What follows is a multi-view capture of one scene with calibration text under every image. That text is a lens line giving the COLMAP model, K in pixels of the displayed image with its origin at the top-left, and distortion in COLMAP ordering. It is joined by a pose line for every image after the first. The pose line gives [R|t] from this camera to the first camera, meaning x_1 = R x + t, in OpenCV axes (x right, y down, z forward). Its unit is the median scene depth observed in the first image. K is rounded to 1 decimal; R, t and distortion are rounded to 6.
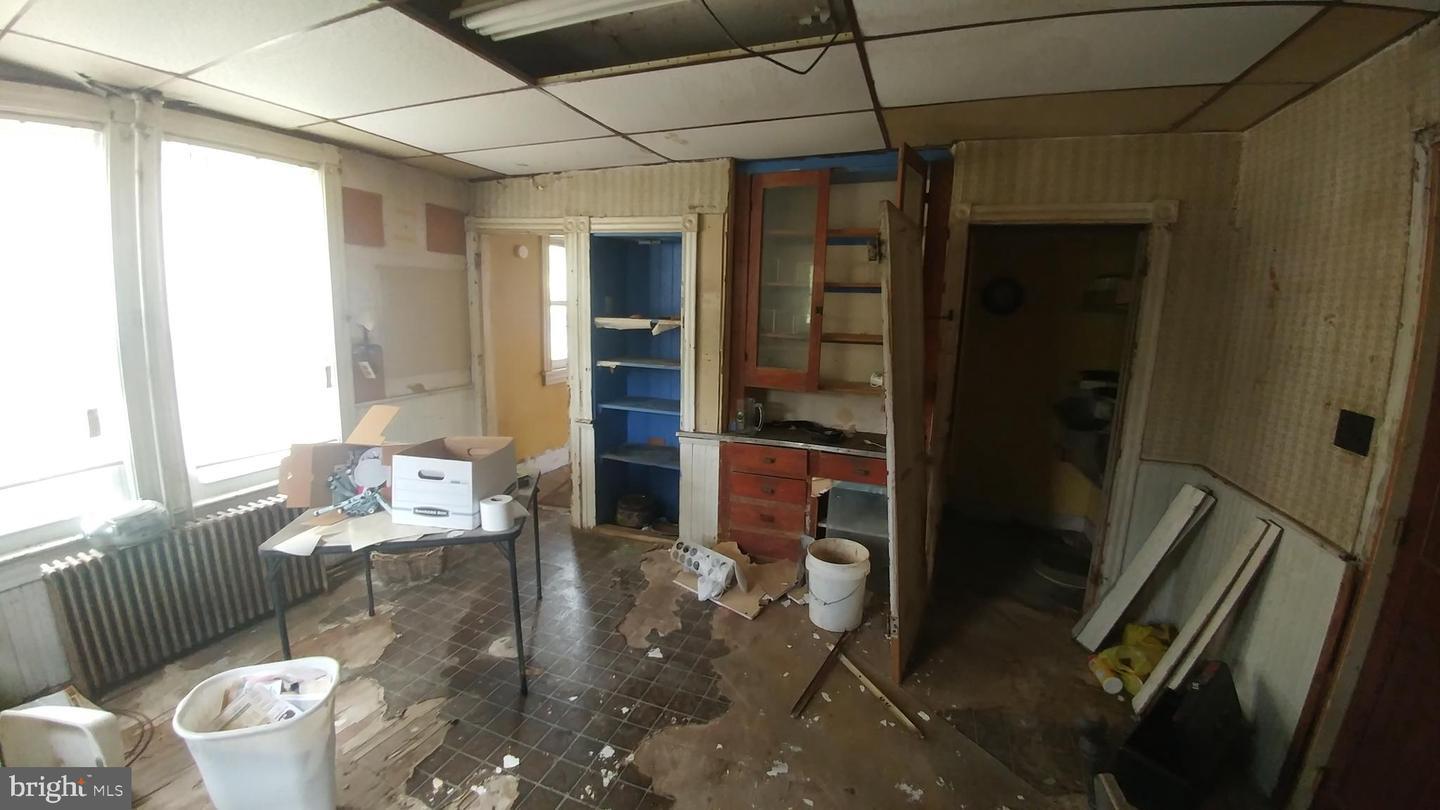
lens RADIAL K [[524.9, 0, 732.4], [0, 524.9, 362.3], [0, 0, 1]] dist [-0.030511, -0.010960]
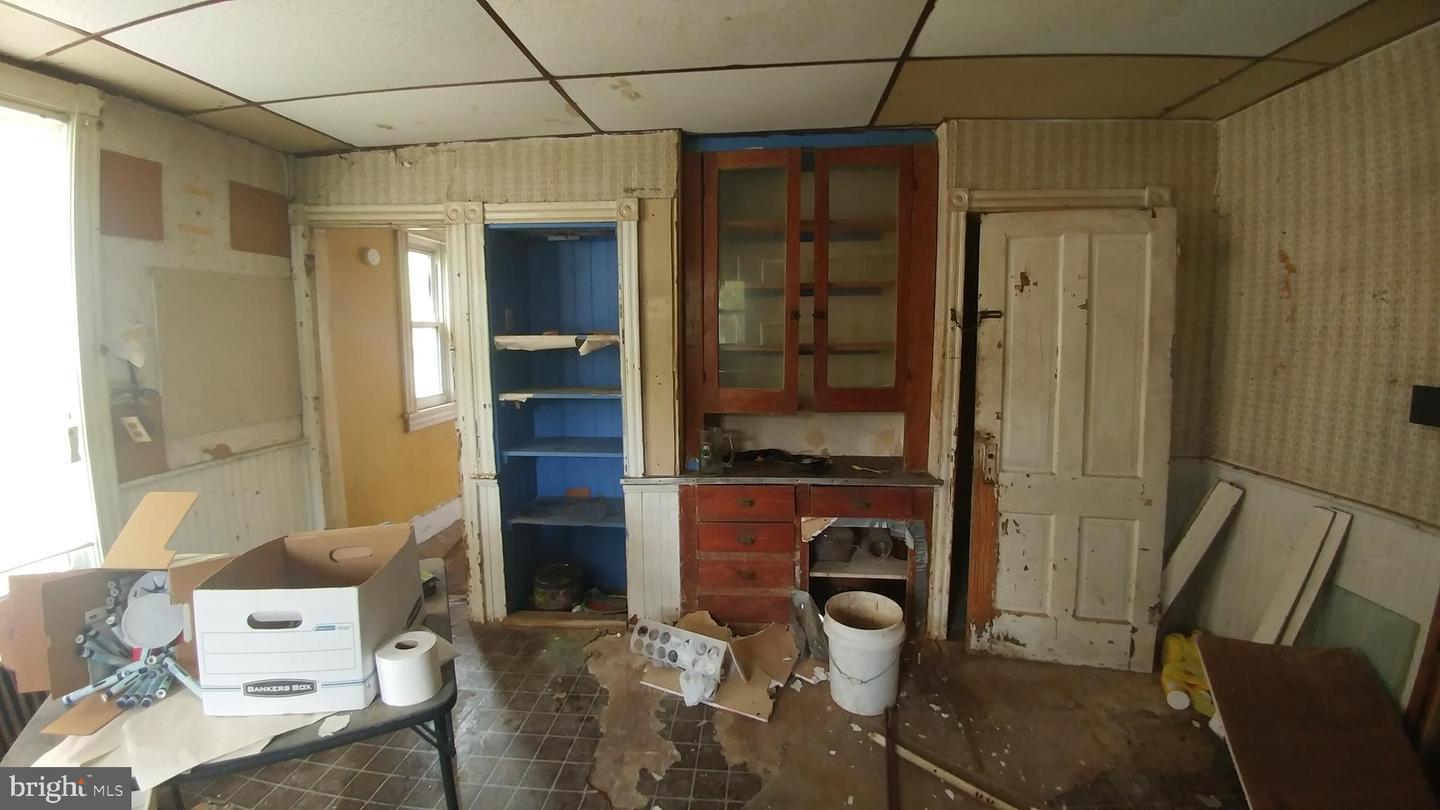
lens RADIAL K [[524.9, 0, 732.4], [0, 524.9, 362.3], [0, 0, 1]] dist [-0.030511, -0.010960]
pose [[0.963212, -0.050011, 0.264049, -0.151562], [0.061869, 0.997406, -0.036779, 0.000104], [-0.261525, 0.051763, 0.963808, 0.221223]]
